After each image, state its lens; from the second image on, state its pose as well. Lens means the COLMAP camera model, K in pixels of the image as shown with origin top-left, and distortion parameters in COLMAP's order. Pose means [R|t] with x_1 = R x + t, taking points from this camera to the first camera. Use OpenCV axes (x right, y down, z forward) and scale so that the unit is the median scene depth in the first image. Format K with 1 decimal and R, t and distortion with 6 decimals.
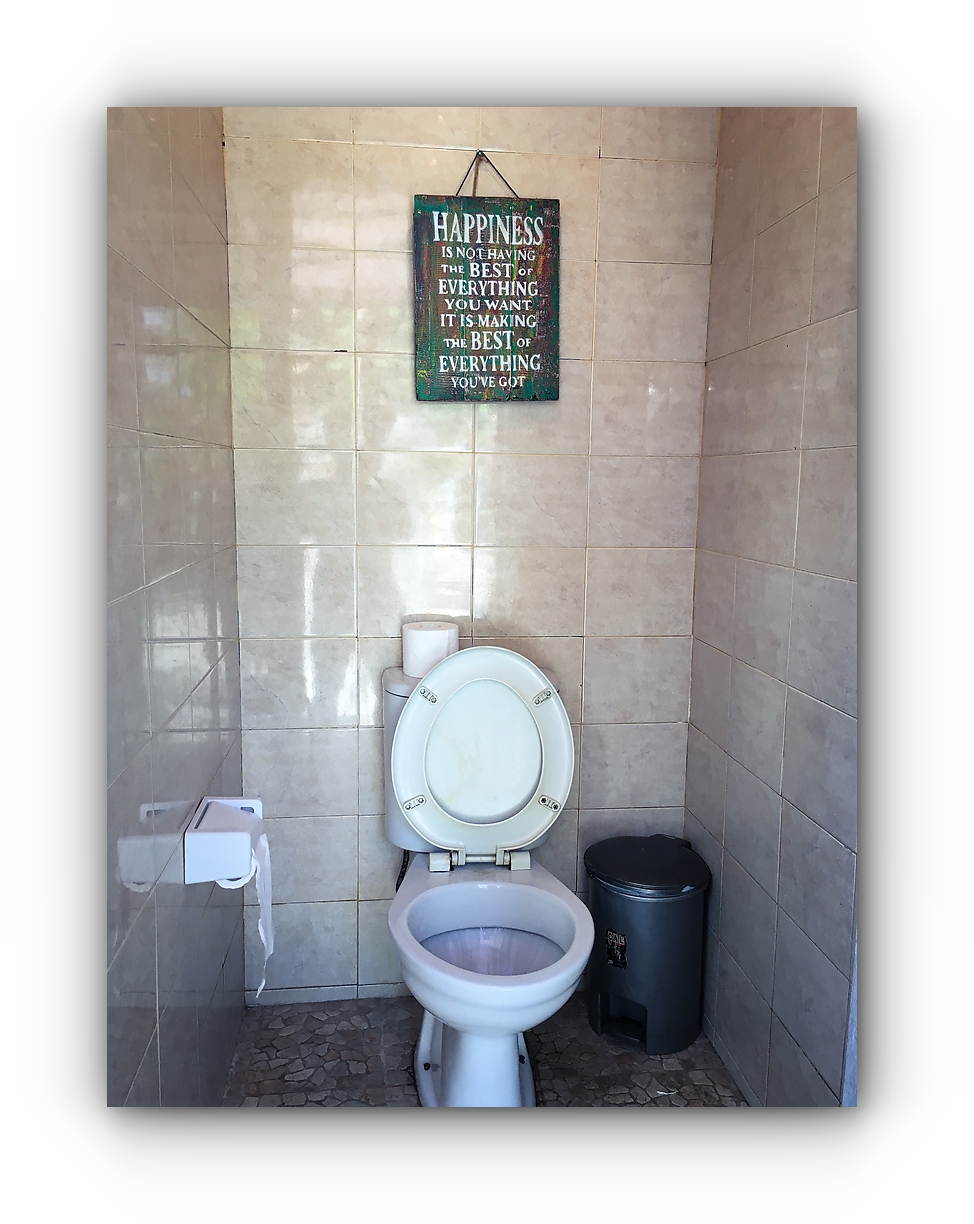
lens RADIAL K [[924.3, 0, 487.7], [0, 924.3, 612.5], [0, 0, 1]] dist [0.065384, -0.004643]
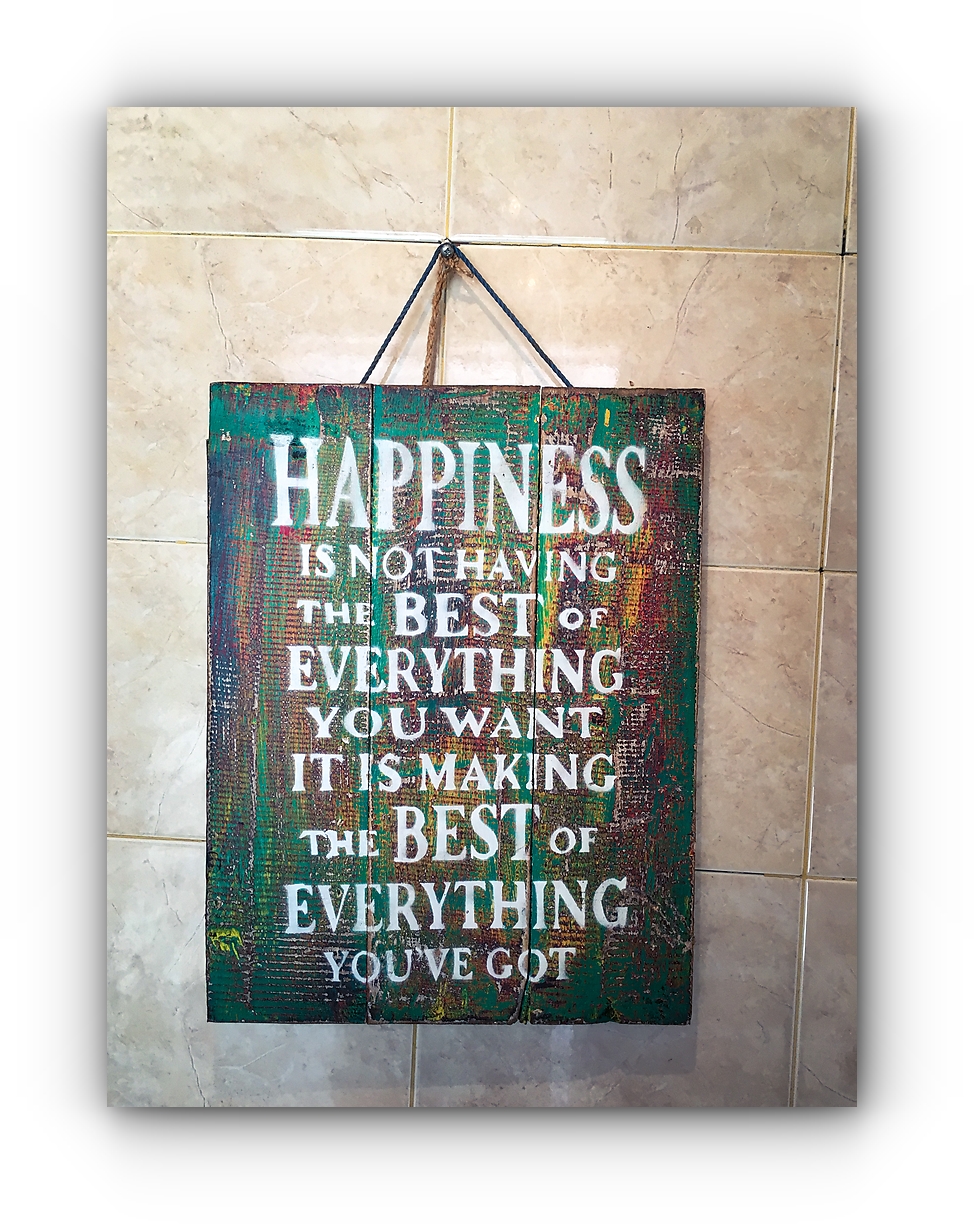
lens RADIAL K [[924.3, 0, 487.8], [0, 924.3, 616.3], [0, 0, 1]] dist [0.065384, -0.004643]
pose [[0.987567, 0.033861, -0.153506, 0.056034], [-0.050024, 0.993455, -0.102684, -0.334771], [0.149025, 0.109087, 0.982798, 0.704893]]
